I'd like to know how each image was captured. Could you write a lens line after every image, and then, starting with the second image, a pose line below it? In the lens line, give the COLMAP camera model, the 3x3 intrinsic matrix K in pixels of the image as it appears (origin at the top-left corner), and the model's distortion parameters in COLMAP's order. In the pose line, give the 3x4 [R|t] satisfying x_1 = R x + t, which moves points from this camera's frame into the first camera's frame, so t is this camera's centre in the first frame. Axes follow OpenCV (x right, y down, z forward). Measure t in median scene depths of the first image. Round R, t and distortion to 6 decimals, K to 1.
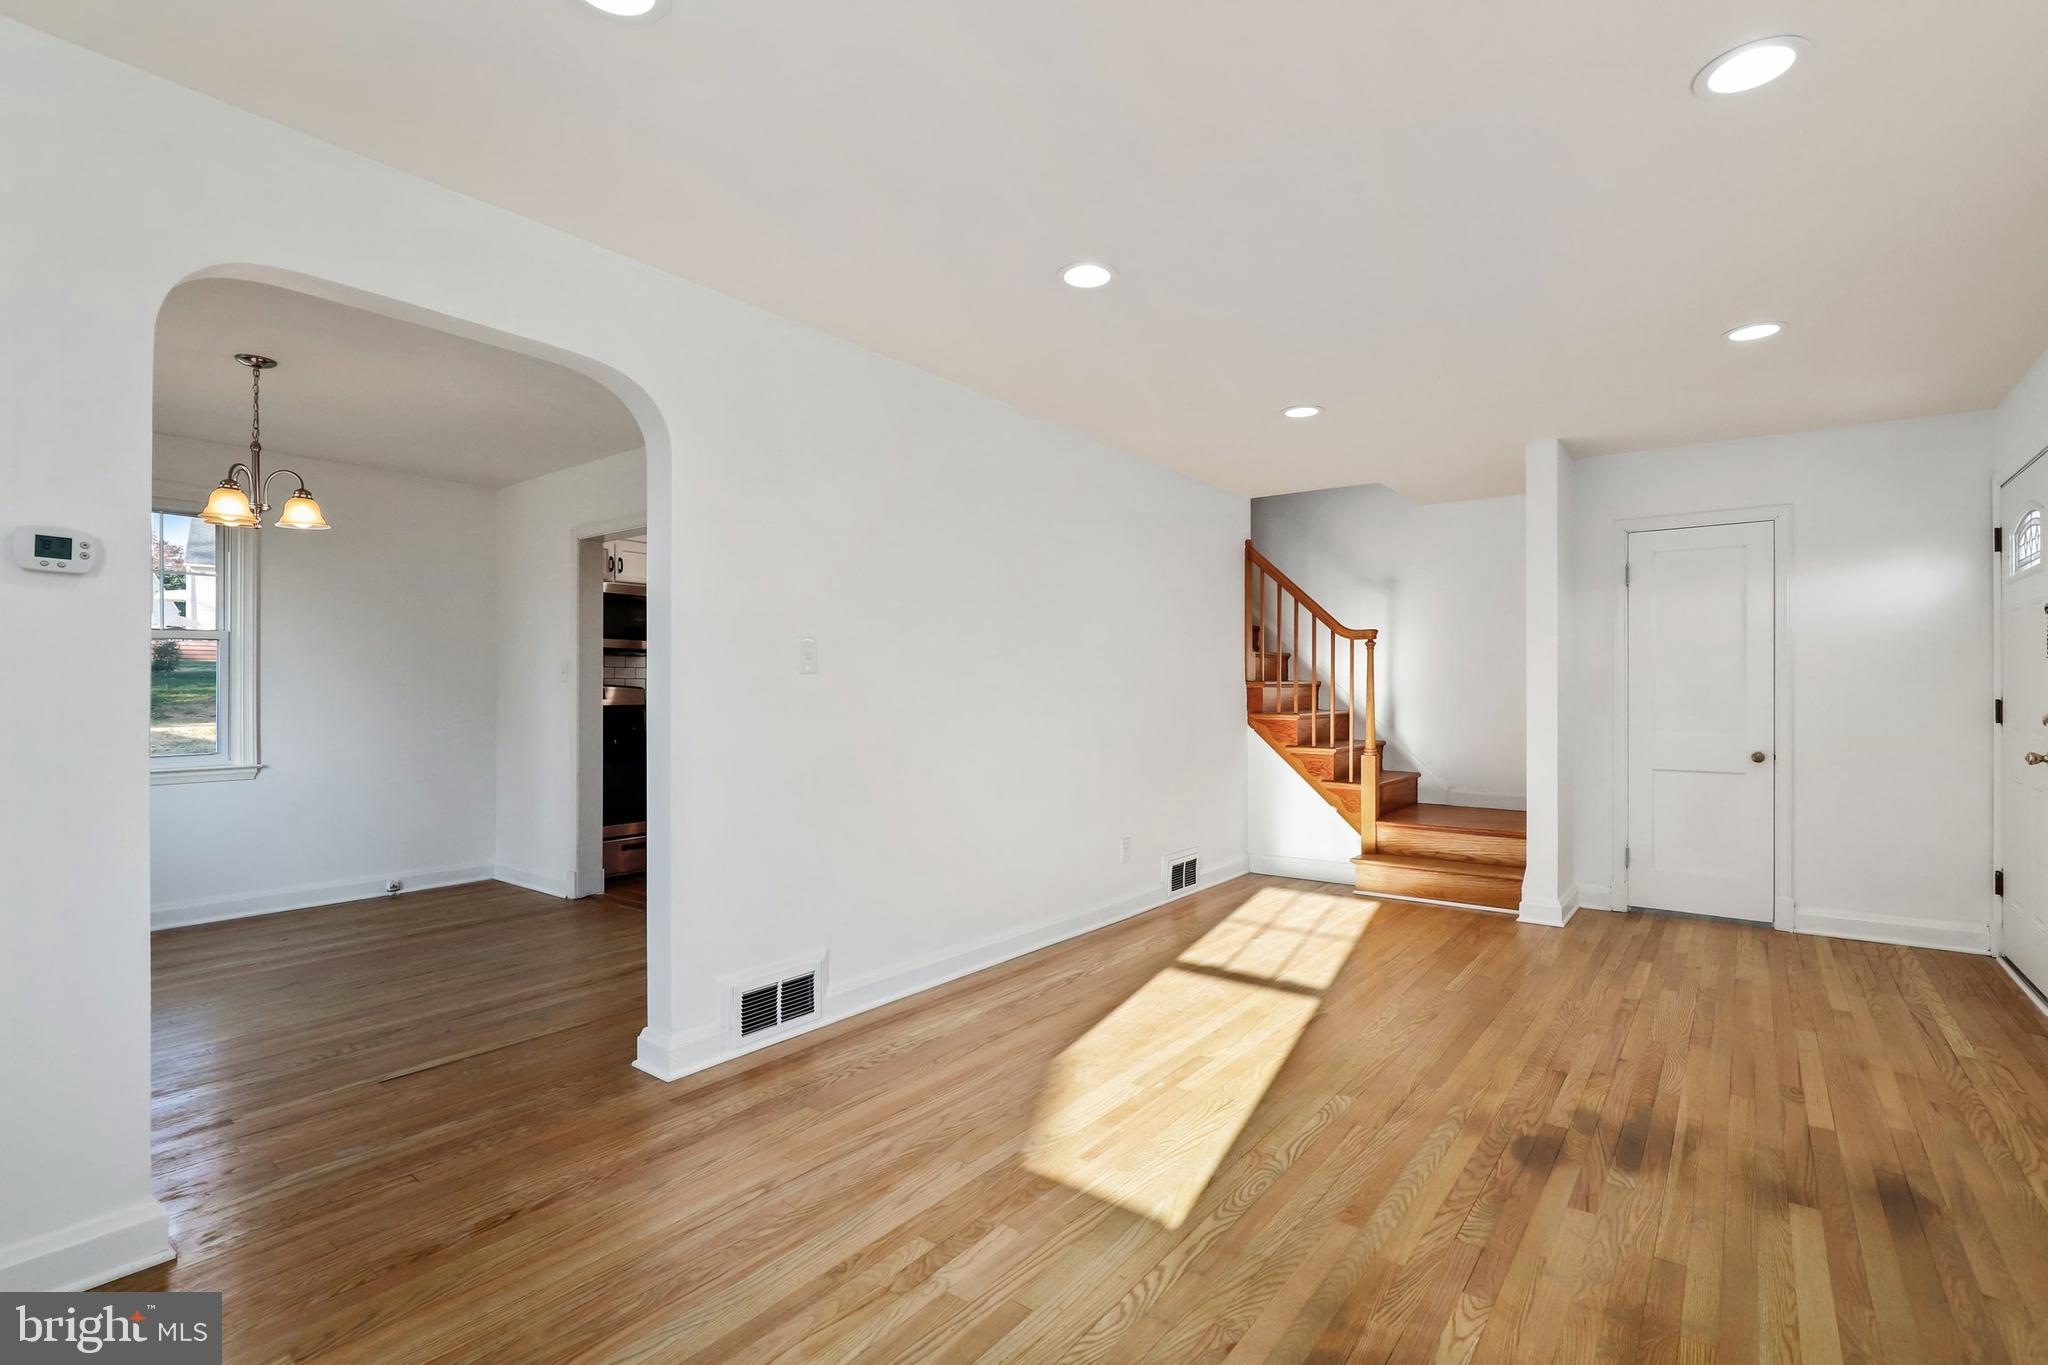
lens RADIAL K [[962.8, 0, 1031.9], [0, 962.8, 688.1], [0, 0, 1]] dist [-0.018080, 0.003567]
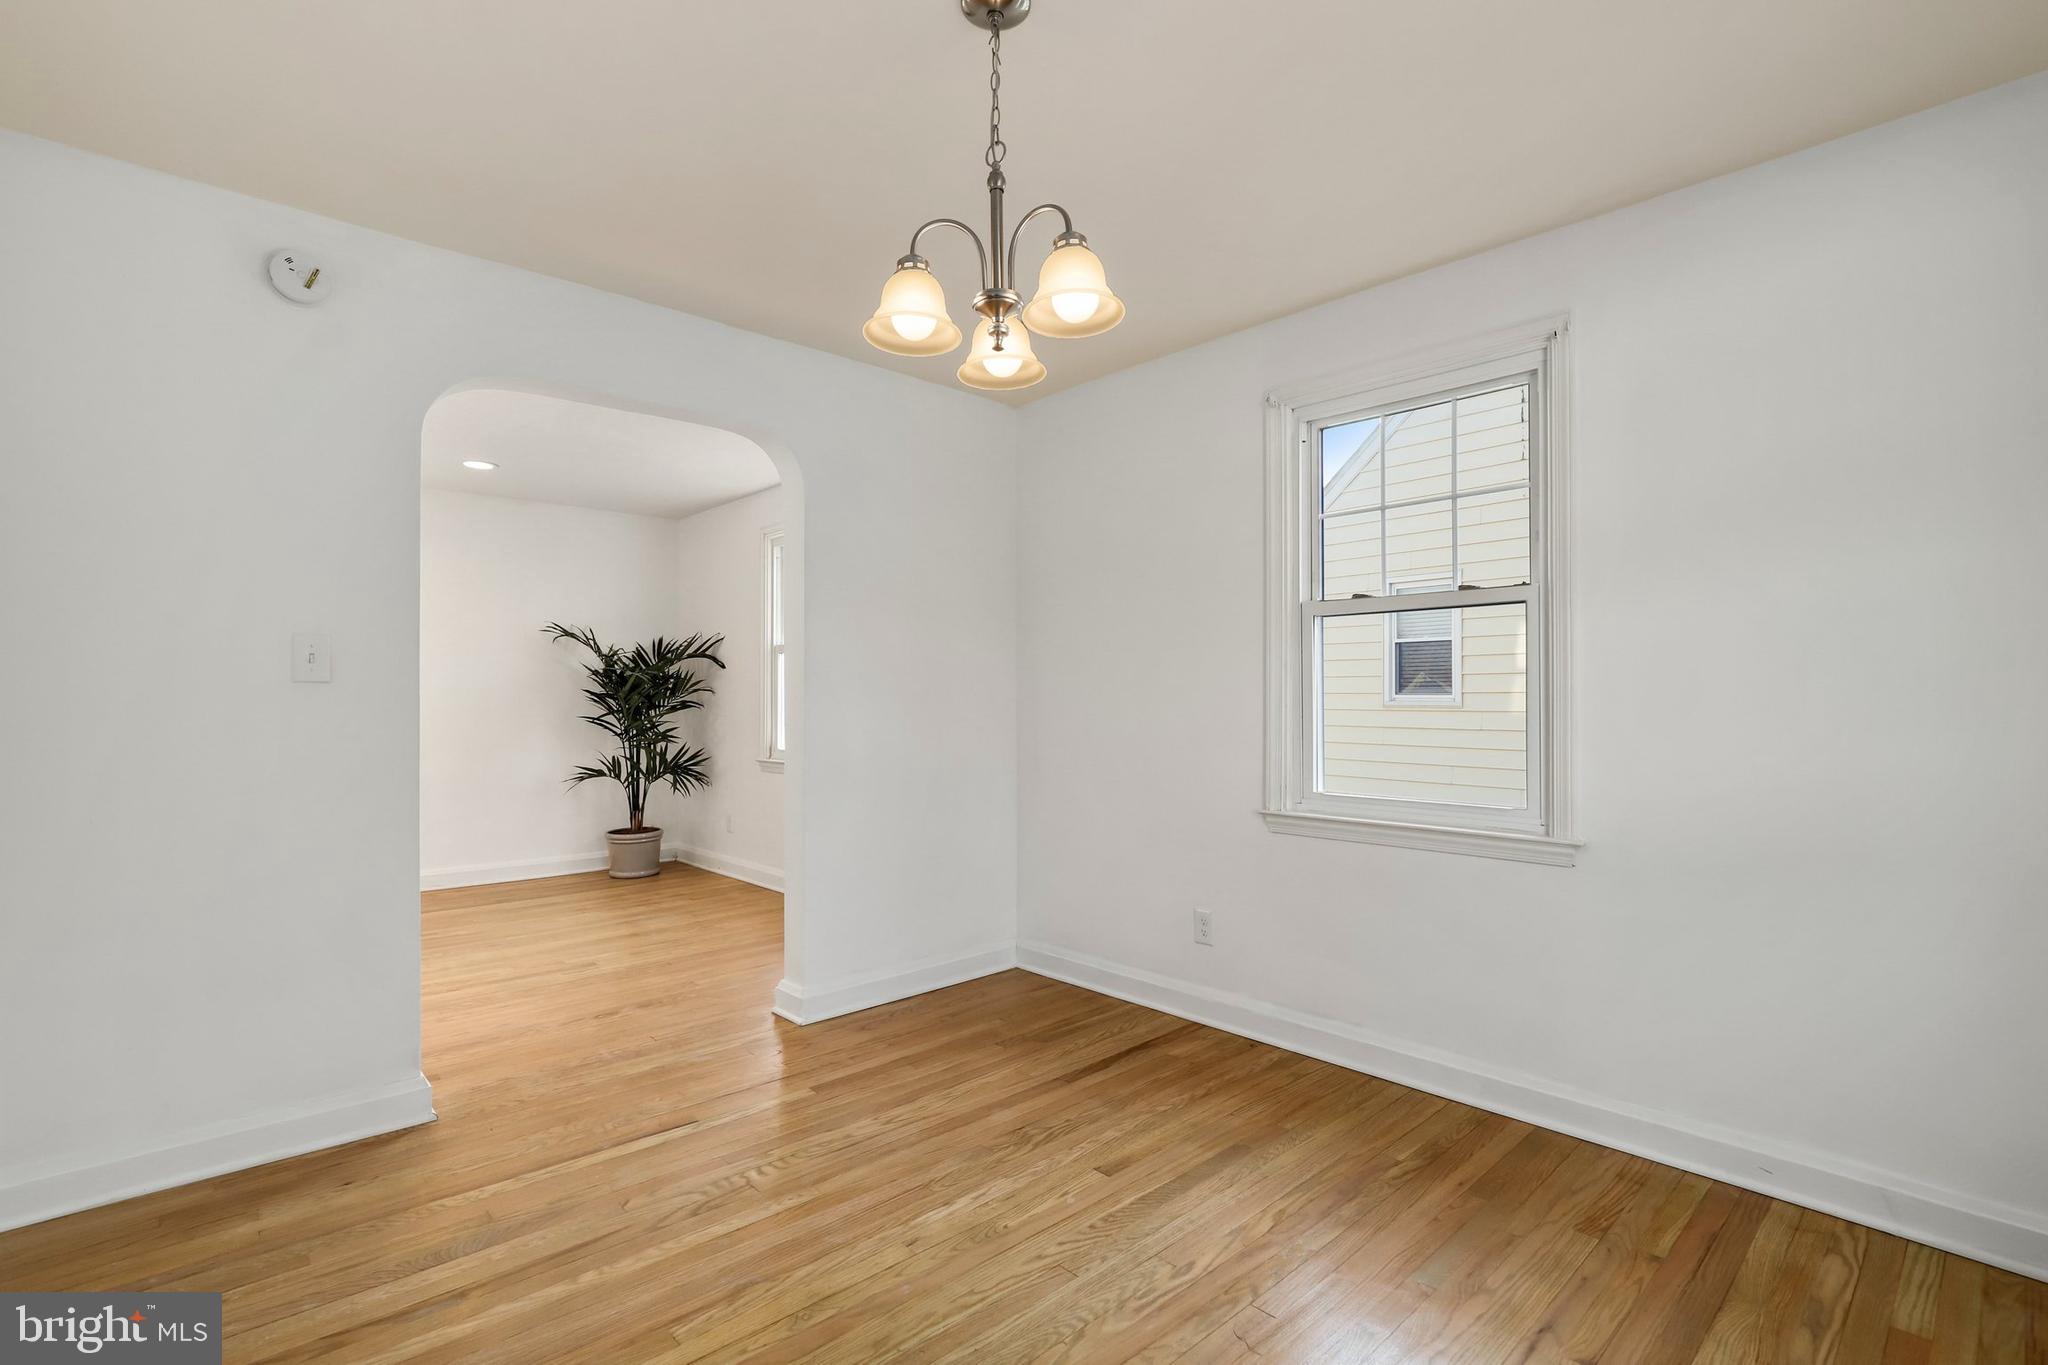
lens RADIAL K [[962.8, 0, 1030.5], [0, 962.8, 674.5], [0, 0, 1]] dist [-0.018080, 0.003567]
pose [[-0.986265, 0.006331, 0.165052, -1.028484], [0.002654, 0.999744, -0.022485, 0.001050], [-0.165152, -0.021738, -0.986029, 1.660085]]
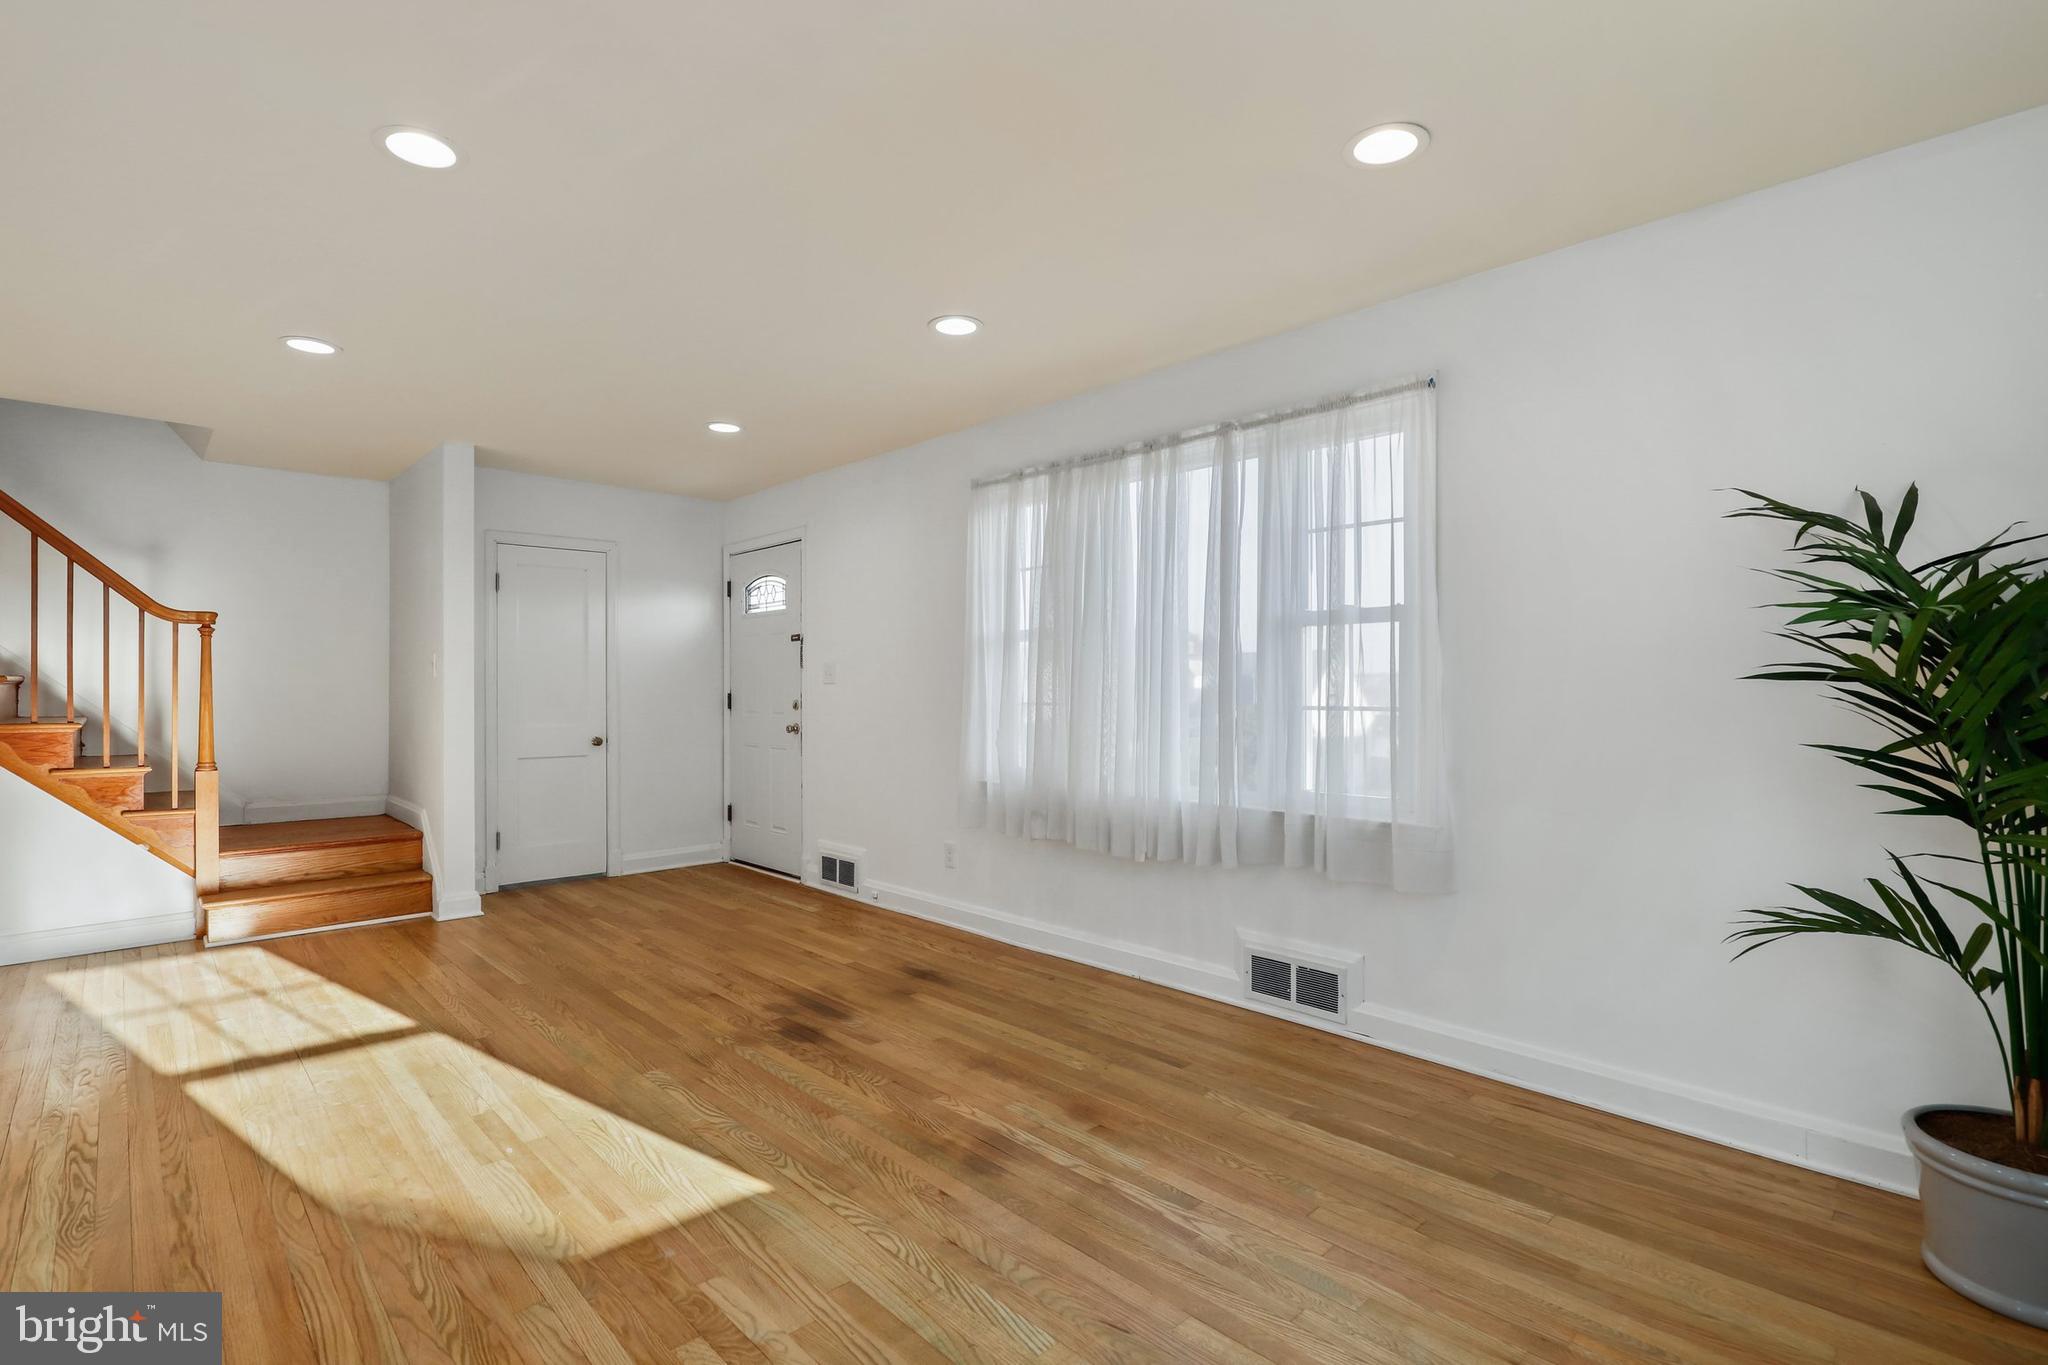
lens RADIAL K [[962.8, 0, 1031.6], [0, 962.8, 687.0], [0, 0, 1]] dist [-0.018080, 0.003567]
pose [[0.146596, -0.001151, 0.989196, -0.563676], [-0.000882, 0.999999, 0.001294, -0.001455], [-0.989196, -0.001062, 0.146595, 0.363594]]
